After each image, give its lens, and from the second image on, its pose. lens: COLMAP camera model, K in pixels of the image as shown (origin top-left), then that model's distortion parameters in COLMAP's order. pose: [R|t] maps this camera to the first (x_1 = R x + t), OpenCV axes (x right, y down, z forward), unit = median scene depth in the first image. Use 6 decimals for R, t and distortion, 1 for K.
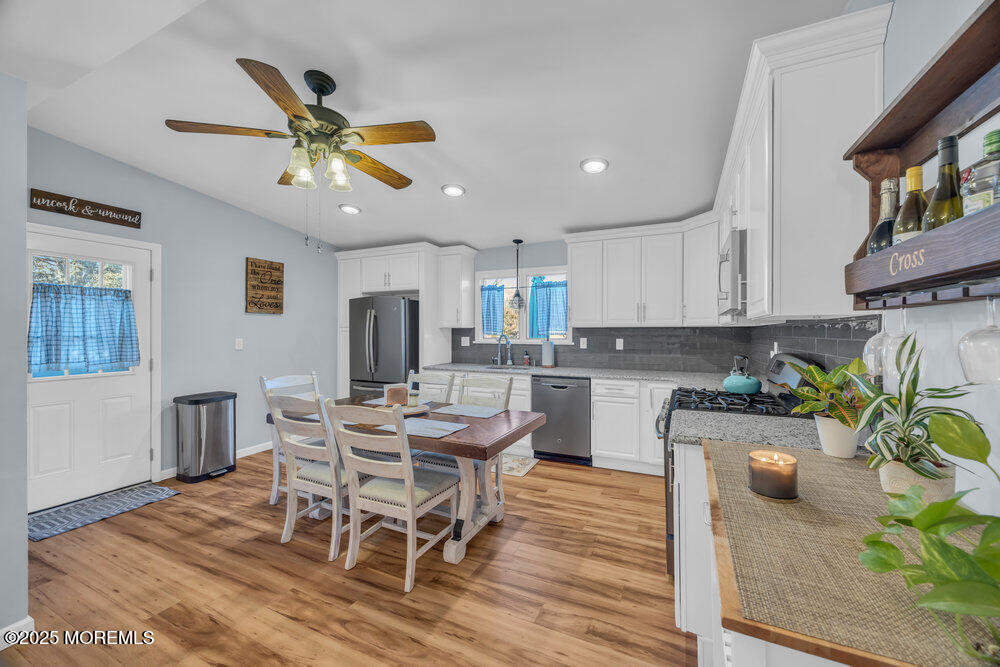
lens RADIAL K [[381.7, 0, 502.9], [0, 381.7, 331.7], [0, 0, 1]] dist [-0.001743, -0.000589]
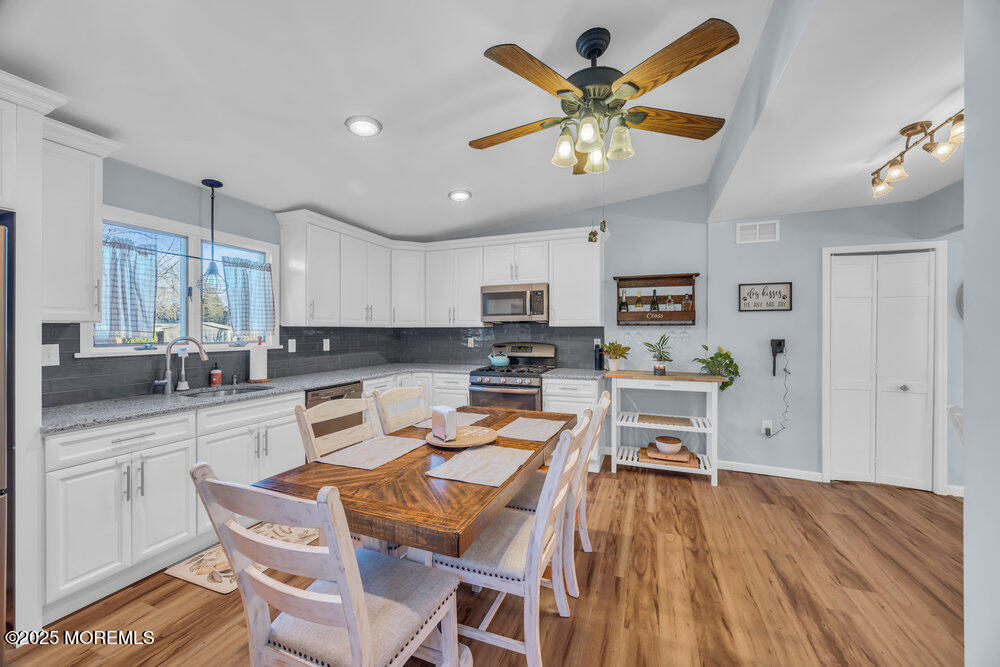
lens RADIAL K [[381.7, 0, 506.3], [0, 381.7, 333.3], [0, 0, 1]] dist [-0.001743, -0.000589]
pose [[-0.075466, -0.007078, 0.997123, -0.848338], [-0.002012, 0.999974, 0.006946, -0.004012], [-0.997146, -0.001482, -0.075479, 0.812566]]
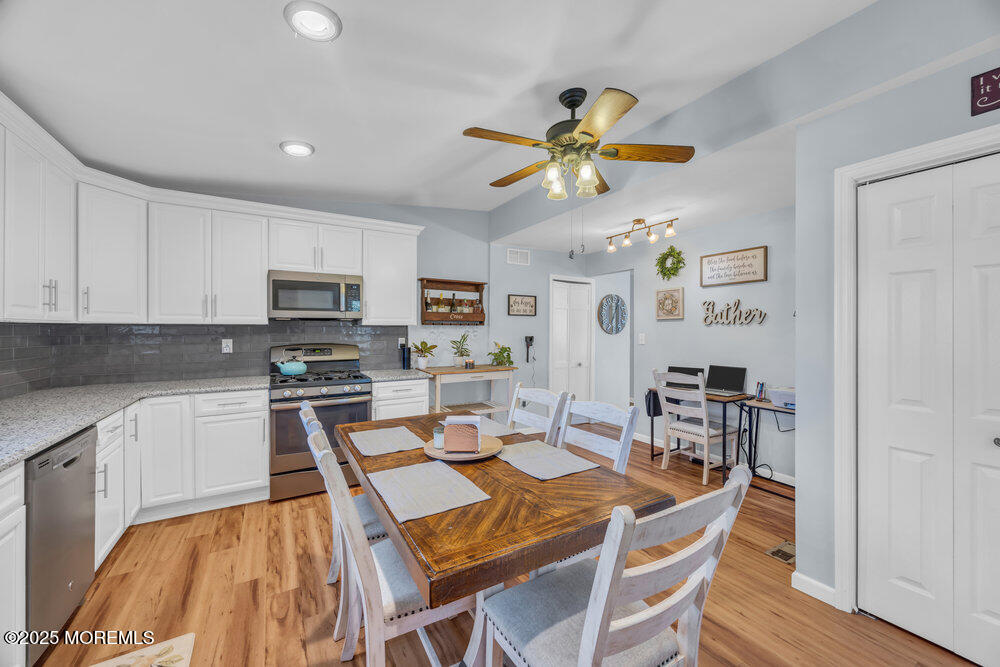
lens RADIAL K [[381.7, 0, 508.8], [0, 381.7, 329.4], [0, 0, 1]] dist [-0.001743, -0.000589]
pose [[-0.834869, -0.001488, 0.550447, -0.588461], [-0.003558, 0.999990, -0.002694, -0.003329], [-0.550438, -0.004208, -0.834866, 1.275647]]
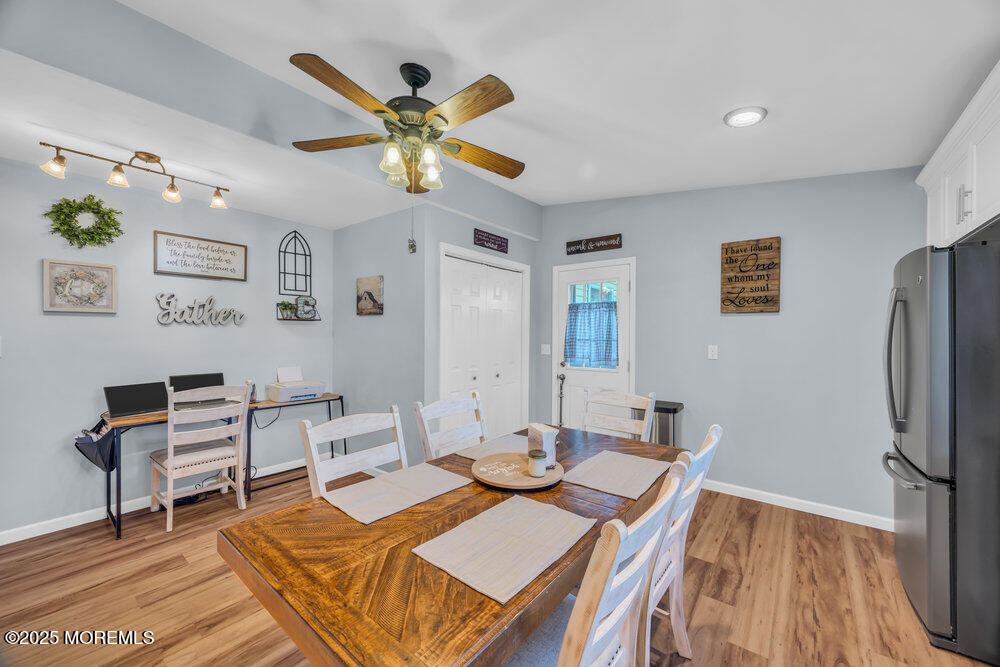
lens RADIAL K [[381.7, 0, 507.4], [0, 381.7, 339.8], [0, 0, 1]] dist [-0.001743, -0.000589]
pose [[-0.225238, 0.011045, -0.974241, 0.260327], [-0.006587, 0.999896, 0.012859, -0.002752], [0.974282, 0.009314, -0.225141, 0.929833]]
